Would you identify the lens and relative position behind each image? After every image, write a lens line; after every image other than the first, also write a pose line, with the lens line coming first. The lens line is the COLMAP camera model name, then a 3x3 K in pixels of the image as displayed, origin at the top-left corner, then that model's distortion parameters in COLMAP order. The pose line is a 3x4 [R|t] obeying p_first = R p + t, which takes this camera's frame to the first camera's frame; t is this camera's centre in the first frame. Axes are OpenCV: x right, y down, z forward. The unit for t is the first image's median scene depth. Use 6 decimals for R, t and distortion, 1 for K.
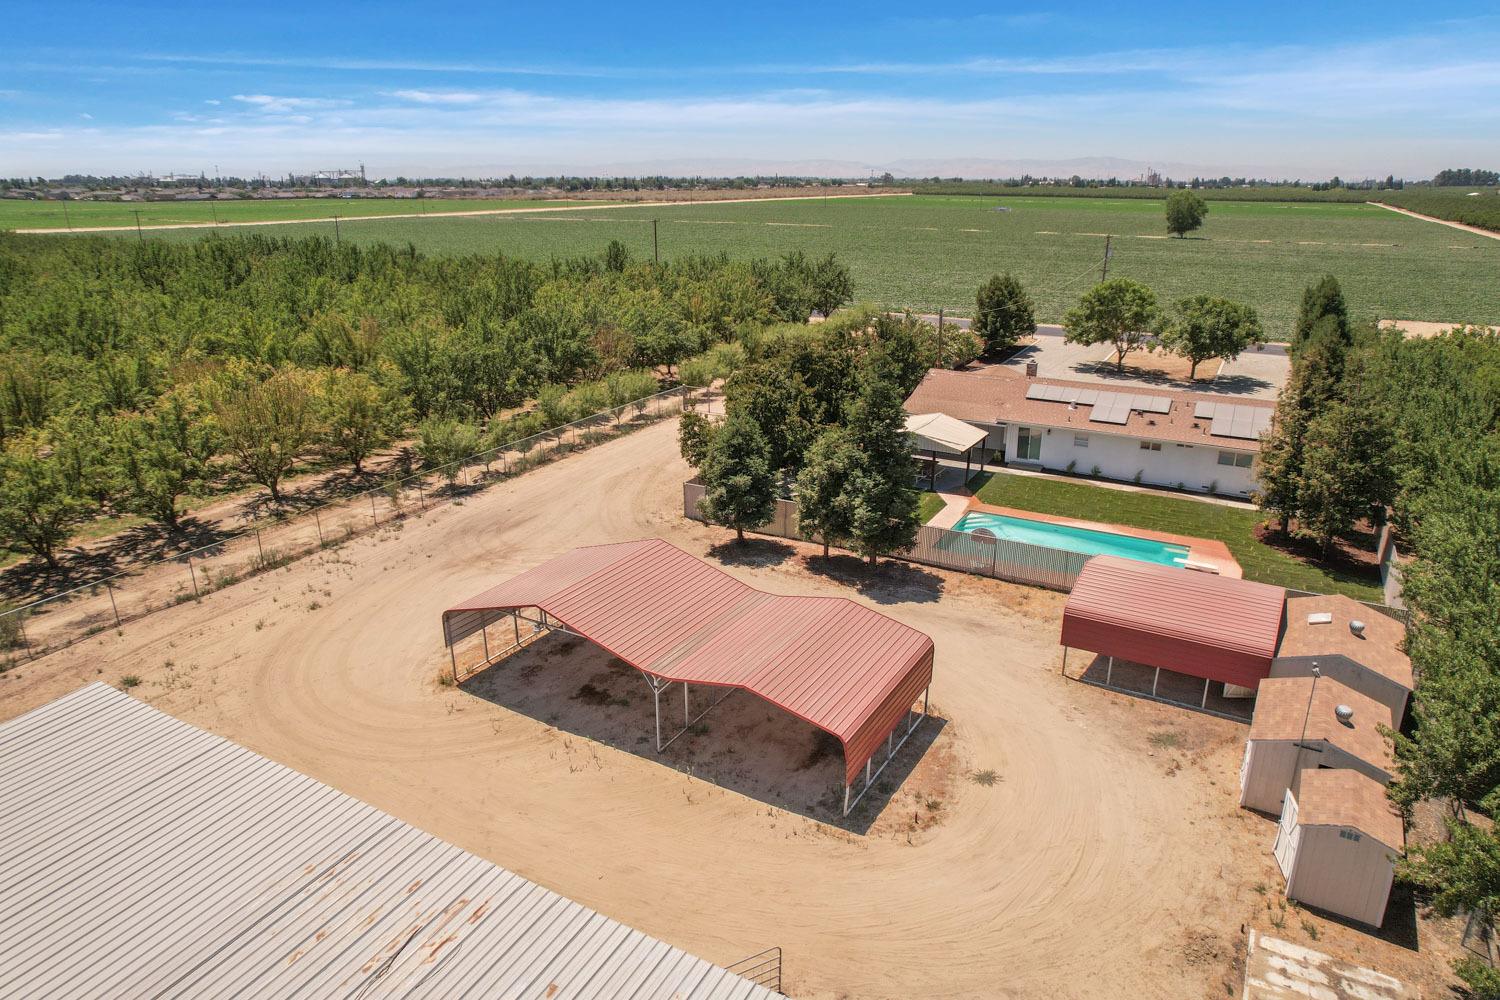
lens RADIAL K [[991.6, 0, 750.0], [0, 991.6, 500.0], [0, 0, 1]] dist [-0.074293, 0.078789]
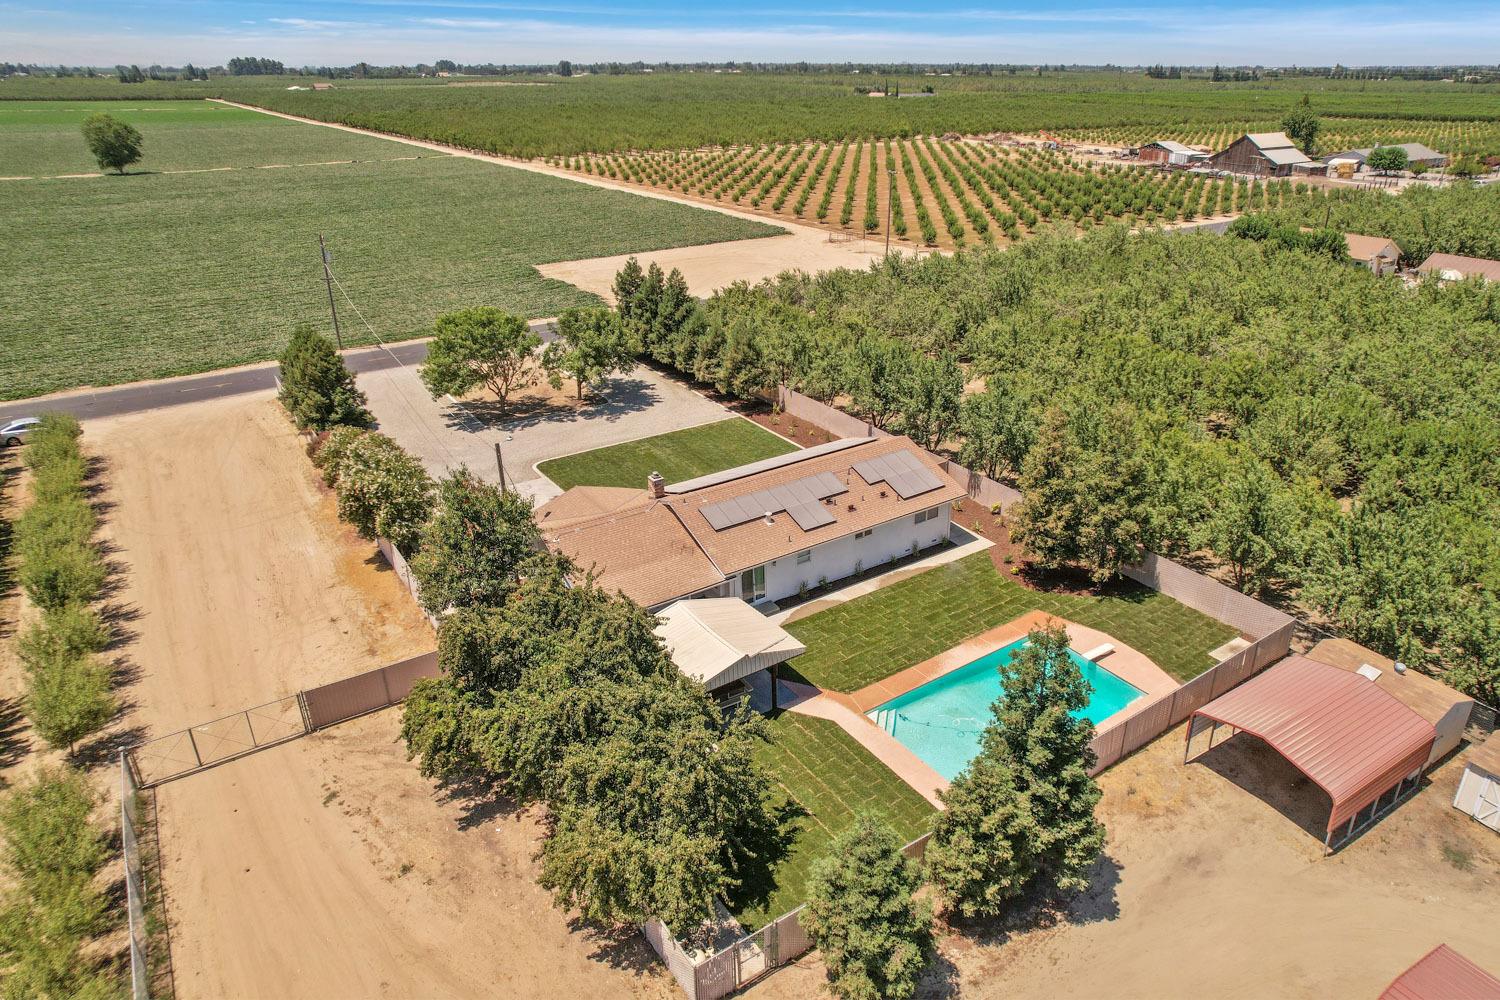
lens RADIAL K [[969.9, 0, 782.0], [0, 969.9, 481.5], [0, 0, 1]] dist [-0.077506, 0.075425]
pose [[0.426127, -0.371389, 0.824915, -0.358530], [0.281185, 0.921057, 0.269422, -0.370626], [-0.859855, 0.117145, 0.496917, 0.621183]]
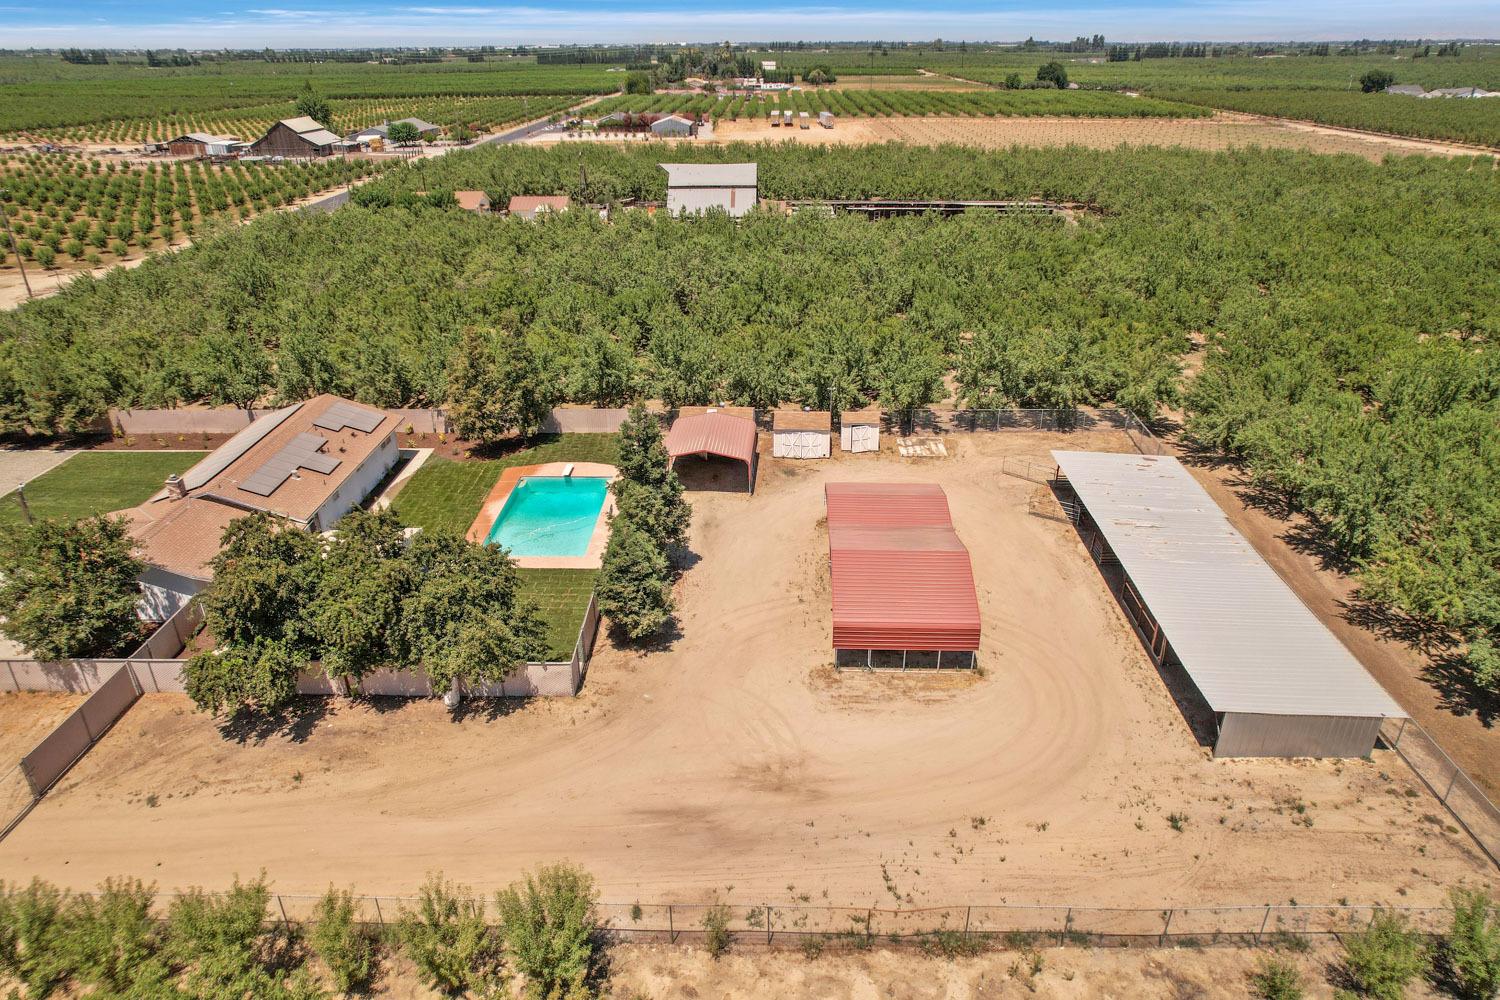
lens RADIAL K [[991.6, 0, 750.0], [0, 991.6, 500.0], [0, 0, 1]] dist [-0.074293, 0.078789]
pose [[-0.485468, -0.378374, 0.788133, -0.722590], [0.268821, 0.793211, 0.546398, -0.526905], [-0.831899, 0.477126, -0.283364, 0.982044]]
